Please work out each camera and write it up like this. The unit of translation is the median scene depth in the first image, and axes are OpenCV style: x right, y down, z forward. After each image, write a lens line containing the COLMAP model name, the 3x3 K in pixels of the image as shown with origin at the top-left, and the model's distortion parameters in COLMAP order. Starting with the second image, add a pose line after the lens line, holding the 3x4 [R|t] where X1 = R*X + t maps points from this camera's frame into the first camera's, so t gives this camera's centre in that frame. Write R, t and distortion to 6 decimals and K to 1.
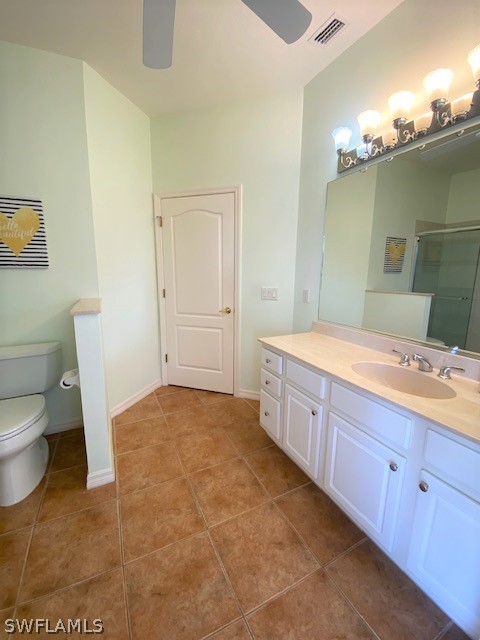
lens RADIAL K [[266.1, 0, 237.9], [0, 266.1, 317.2], [0, 0, 1]] dist [0.026269, -0.021539]
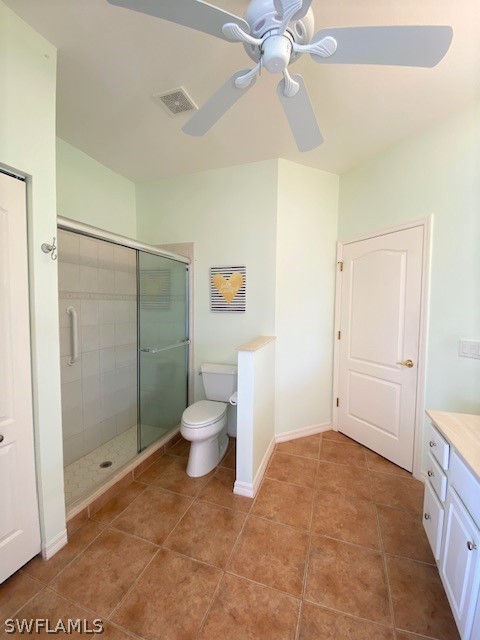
lens RADIAL K [[266.1, 0, 237.9], [0, 266.1, 317.2], [0, 0, 1]] dist [0.026269, -0.021539]
pose [[0.686538, 0.038441, -0.726077, 0.247314], [-0.126773, 0.989634, -0.067475, -0.056489], [0.715957, 0.138371, 0.684295, 0.053628]]
